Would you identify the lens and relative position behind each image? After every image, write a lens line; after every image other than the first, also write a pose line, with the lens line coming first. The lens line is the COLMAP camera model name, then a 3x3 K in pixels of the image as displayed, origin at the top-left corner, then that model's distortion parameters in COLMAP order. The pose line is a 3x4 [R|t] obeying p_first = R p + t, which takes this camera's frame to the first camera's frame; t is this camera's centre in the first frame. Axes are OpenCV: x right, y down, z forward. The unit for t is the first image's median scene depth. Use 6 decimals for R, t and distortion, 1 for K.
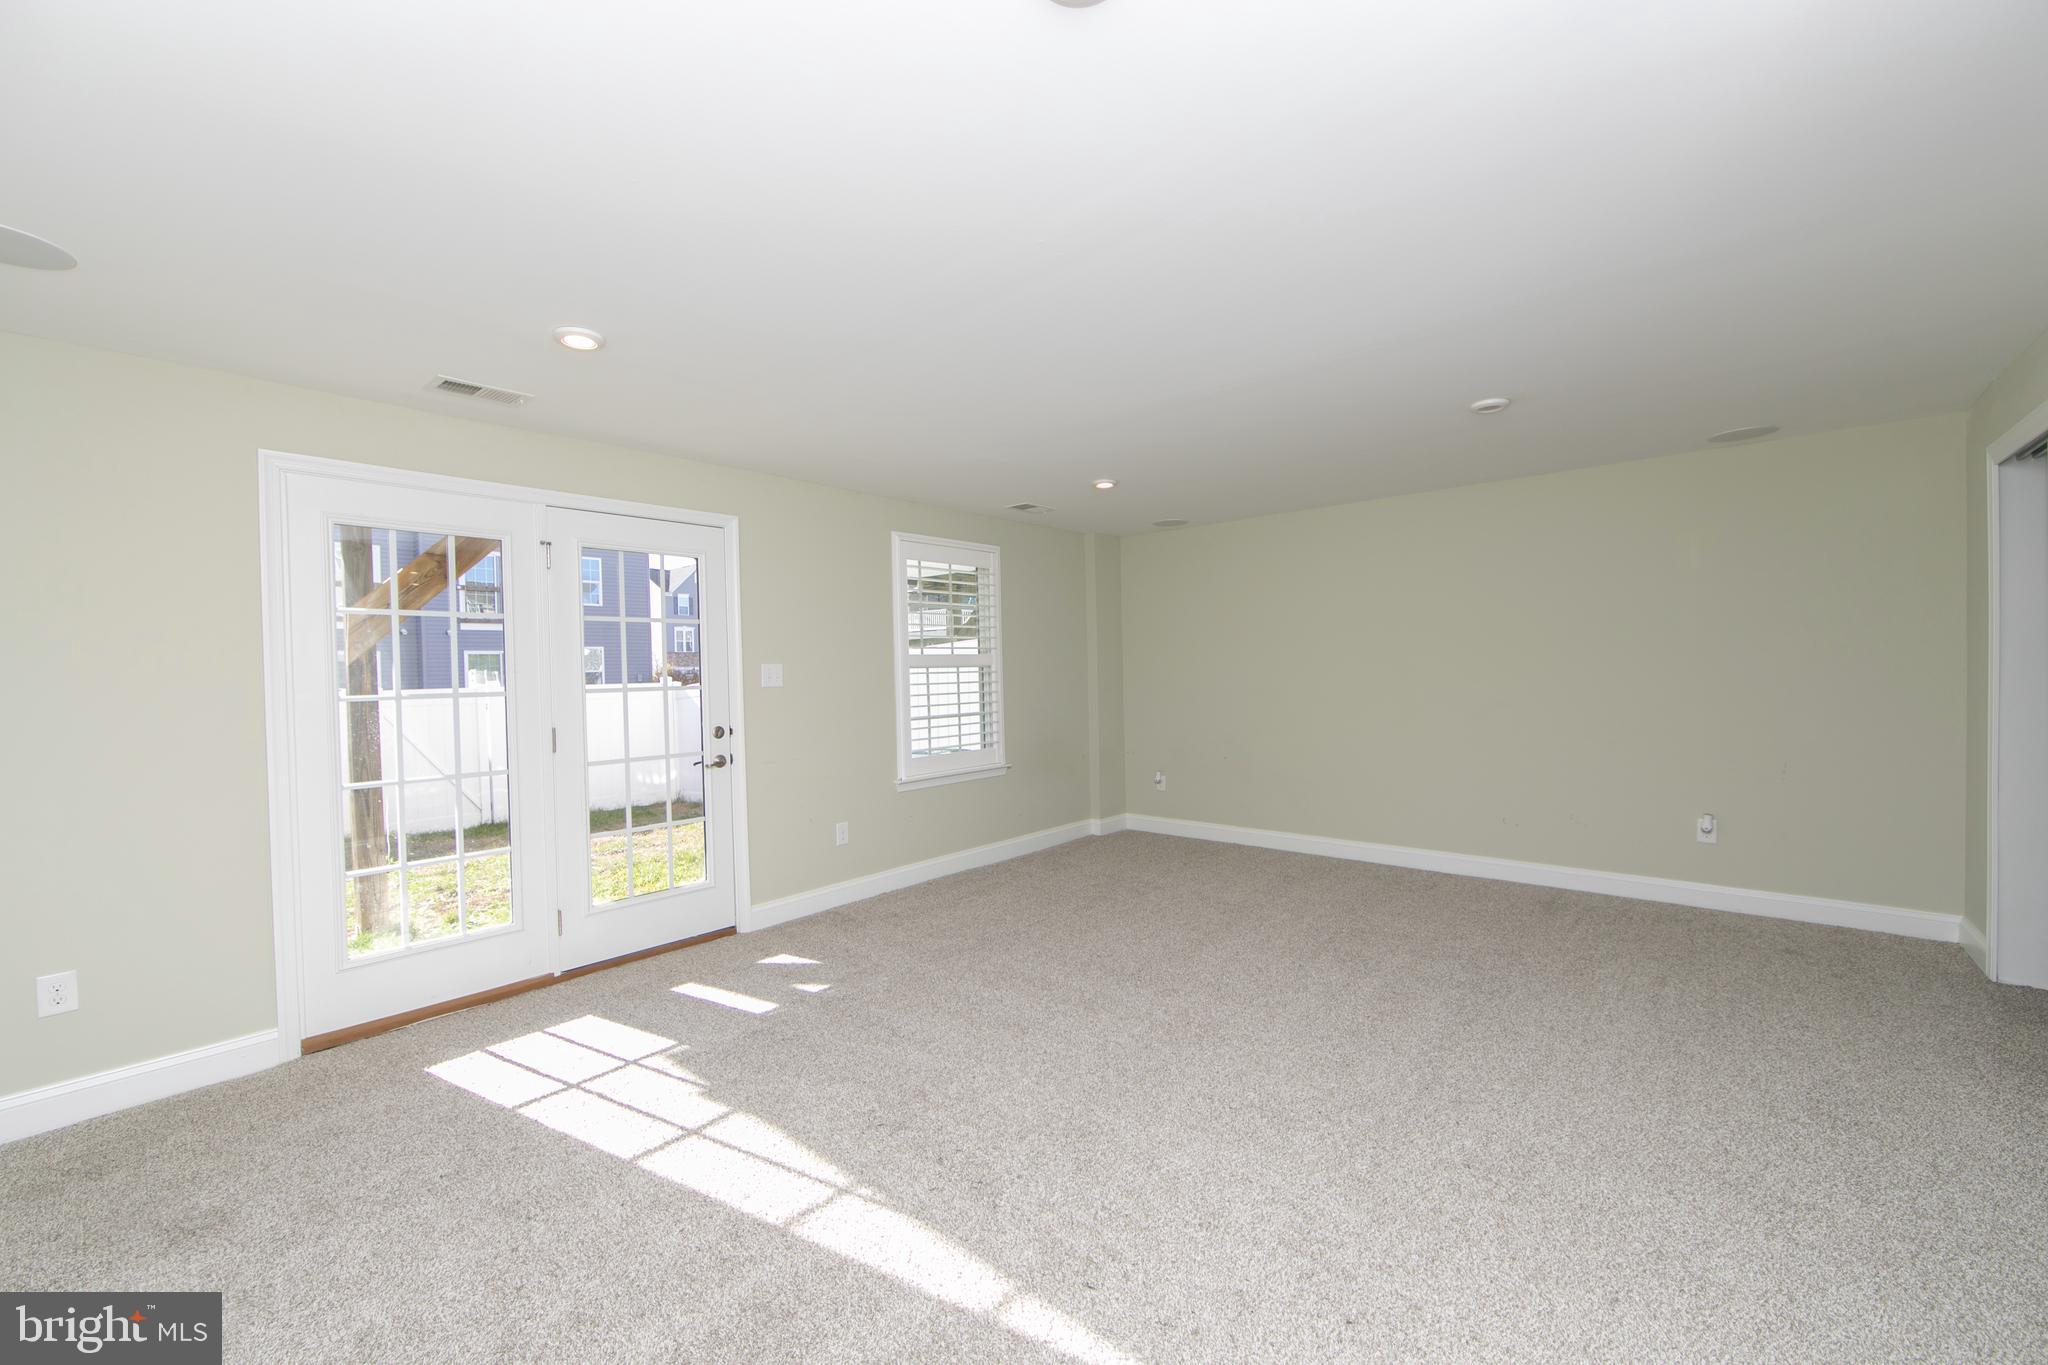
lens RADIAL K [[806.5, 0, 1030.1], [0, 806.5, 681.6], [0, 0, 1]] dist [-0.002746, 0.000103]
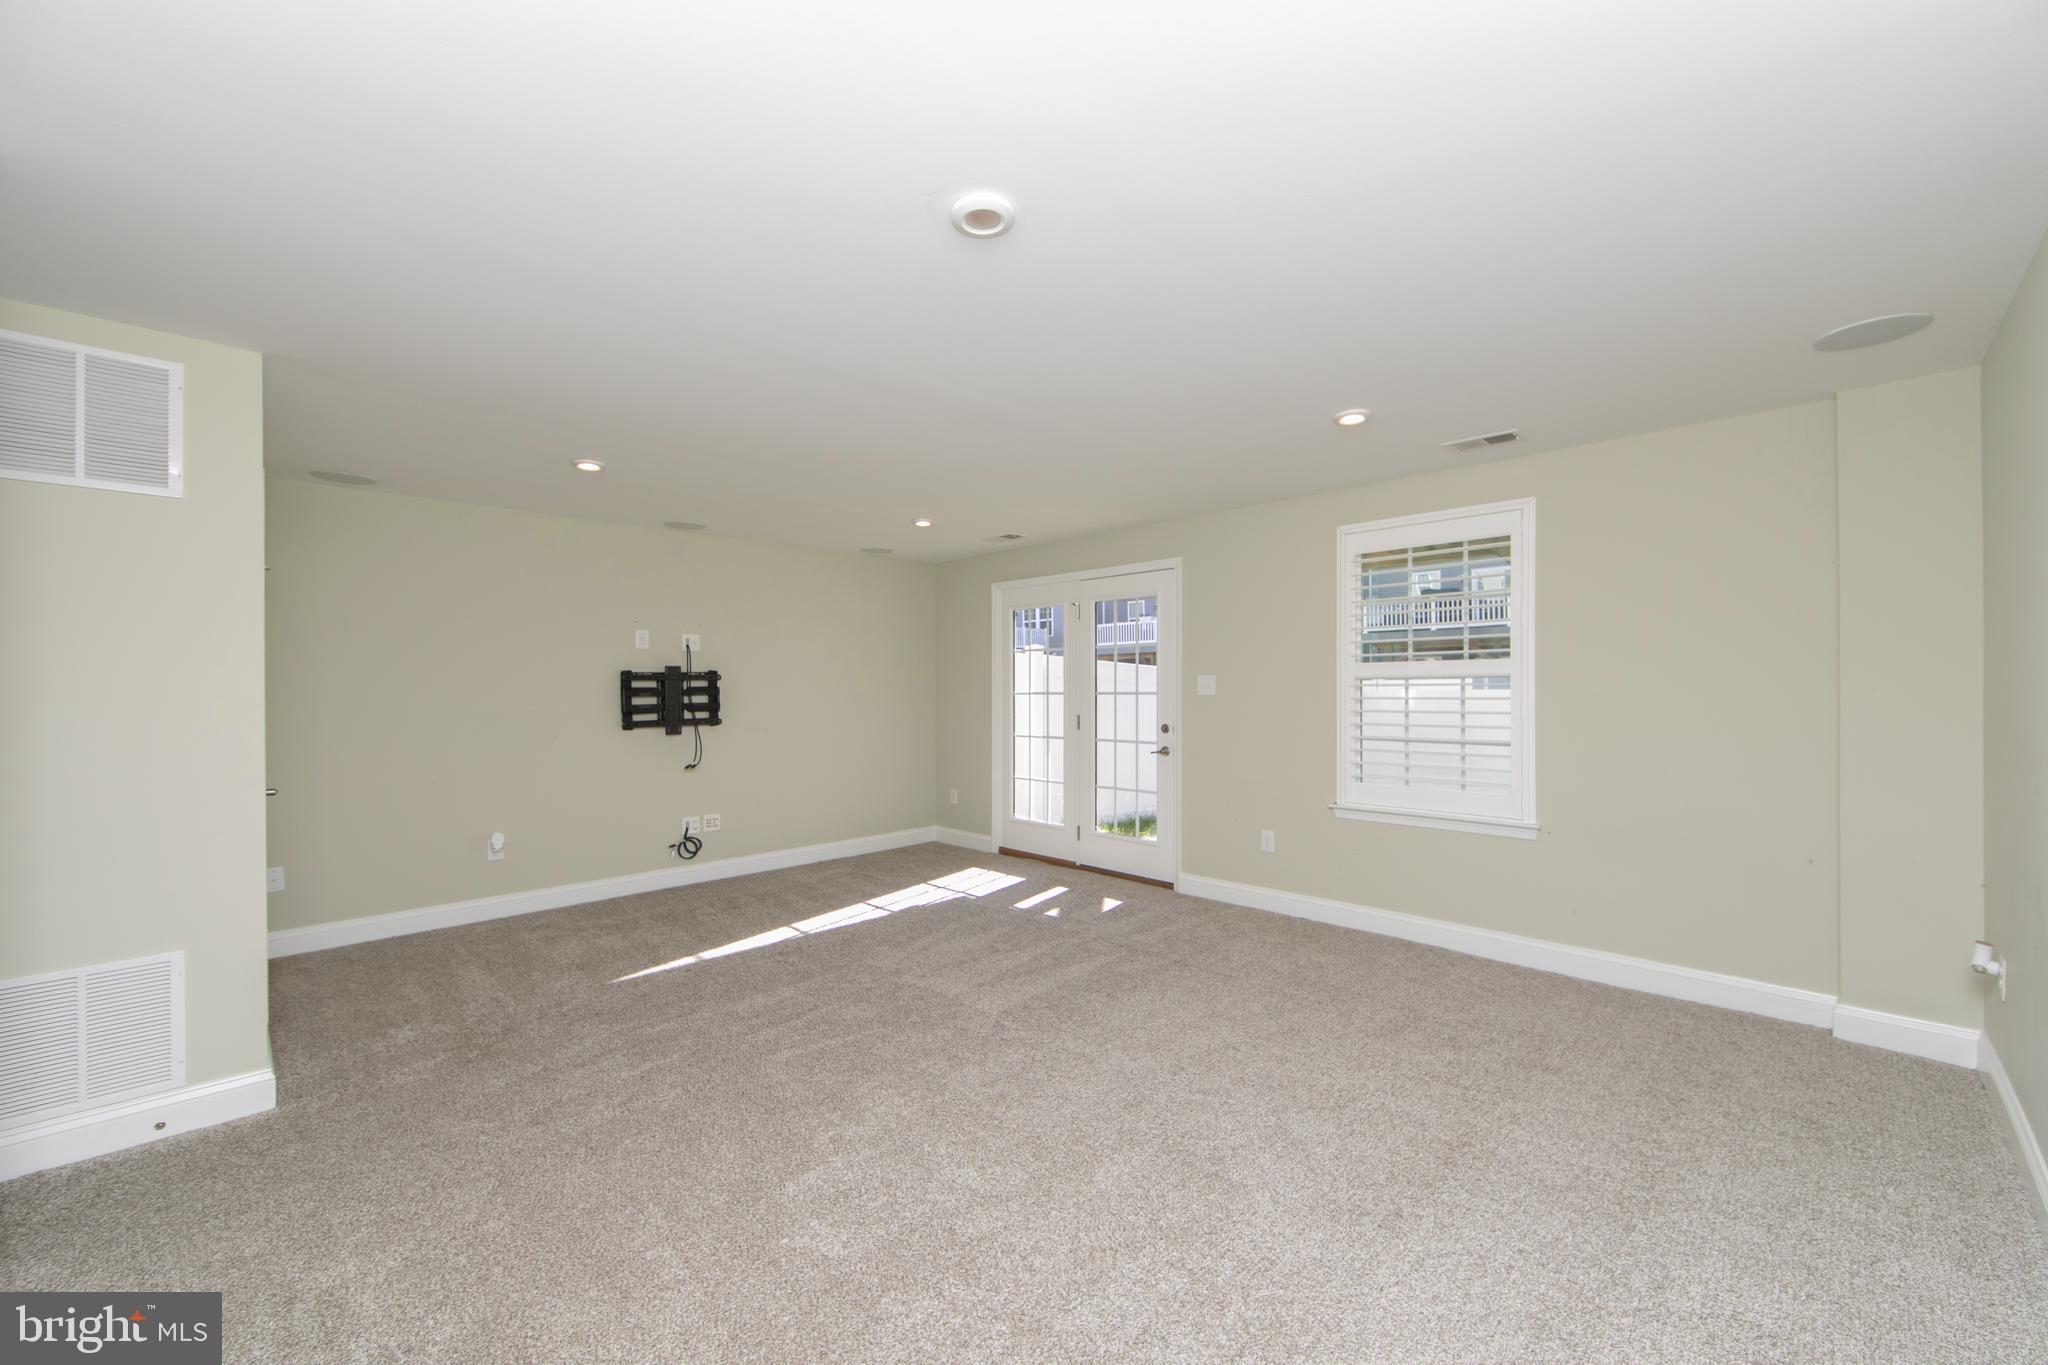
lens RADIAL K [[806.5, 0, 1030.1], [0, 806.5, 681.6], [0, 0, 1]] dist [-0.002746, 0.000103]
pose [[-0.079066, 0.013505, -0.996778, 0.915753], [-0.010160, 0.999845, 0.014353, -0.028505], [0.996818, 0.011263, -0.078916, 0.885833]]
